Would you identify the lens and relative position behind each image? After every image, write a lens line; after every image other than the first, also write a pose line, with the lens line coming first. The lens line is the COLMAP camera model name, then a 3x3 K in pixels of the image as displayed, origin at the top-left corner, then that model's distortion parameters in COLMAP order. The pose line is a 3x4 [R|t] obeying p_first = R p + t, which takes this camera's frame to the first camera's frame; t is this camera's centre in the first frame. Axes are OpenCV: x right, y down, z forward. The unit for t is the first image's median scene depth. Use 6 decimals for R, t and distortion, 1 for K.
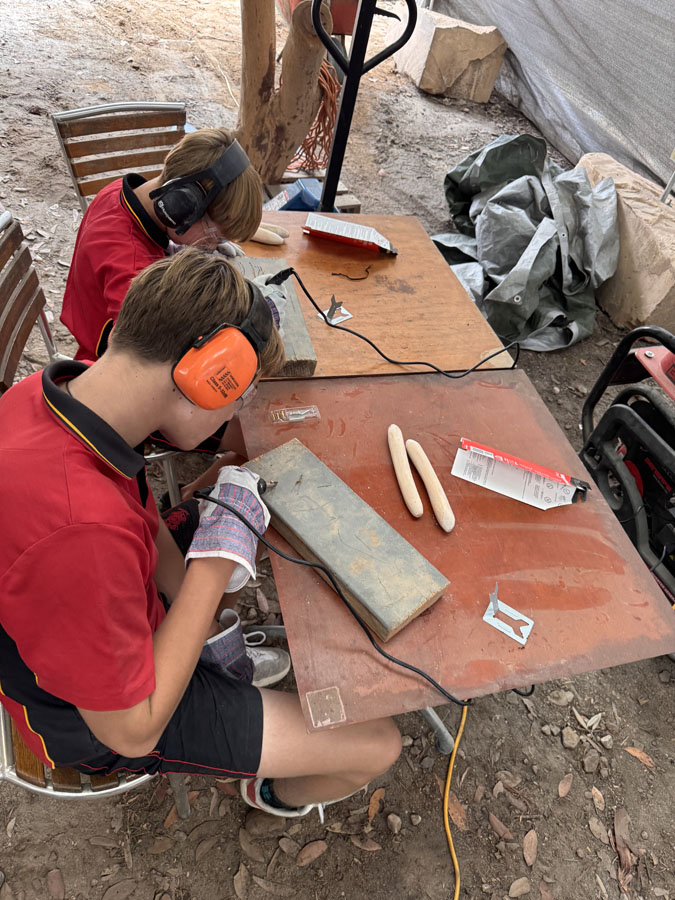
lens RADIAL K [[623.2, 0, 339.2], [0, 623.2, 442.7], [0, 0, 1]] dist [-0.022032, 0.003028]
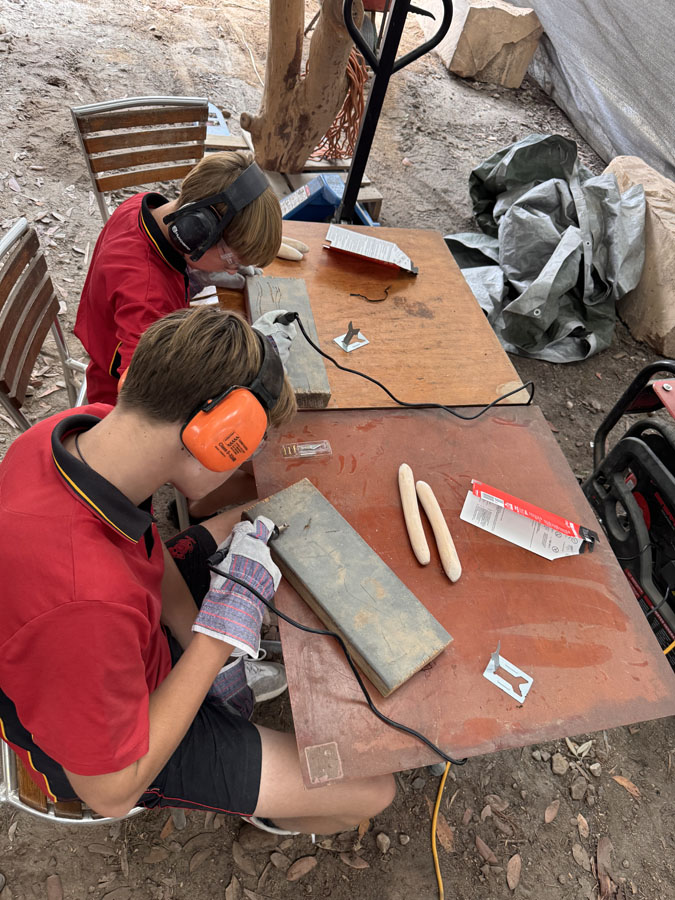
lens RADIAL K [[623.2, 0, 340.7], [0, 623.2, 447.4], [0, 0, 1]] dist [-0.022032, 0.003028]
pose [[0.998614, 0.052158, -0.007097, -0.007201], [-0.051711, 0.997255, 0.052986, -0.077931], [0.009841, -0.052546, 0.998570, 0.005821]]
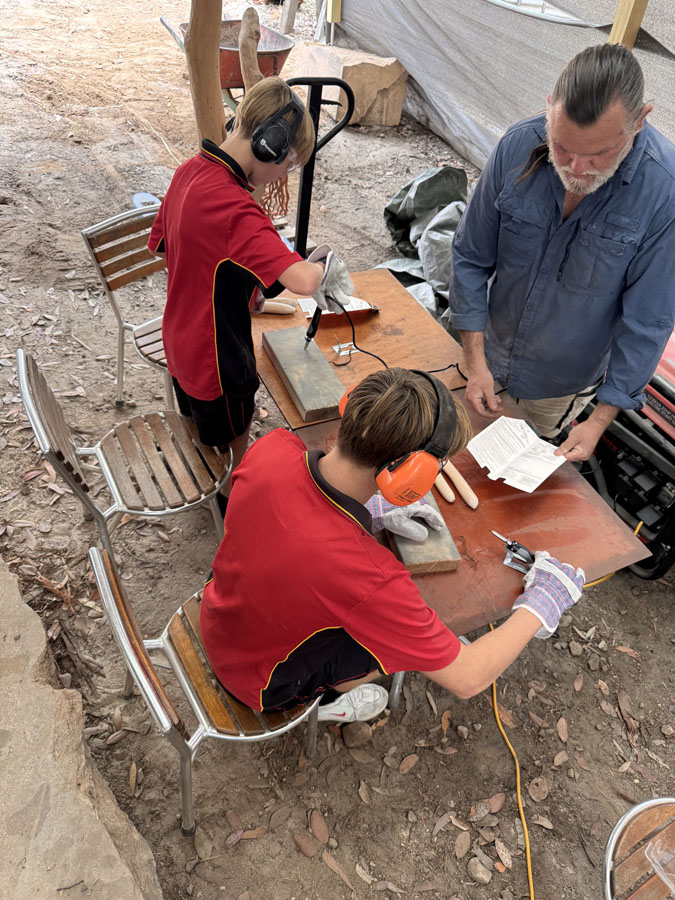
lens RADIAL K [[623.2, 0, 338.7], [0, 623.2, 449.2], [0, 0, 1]] dist [-0.022032, 0.003028]
pose [[0.982062, -0.172200, 0.076818, -0.147071], [0.171678, 0.985062, 0.013390, -0.043422], [-0.077976, 0.000038, 0.996955, -0.270032]]
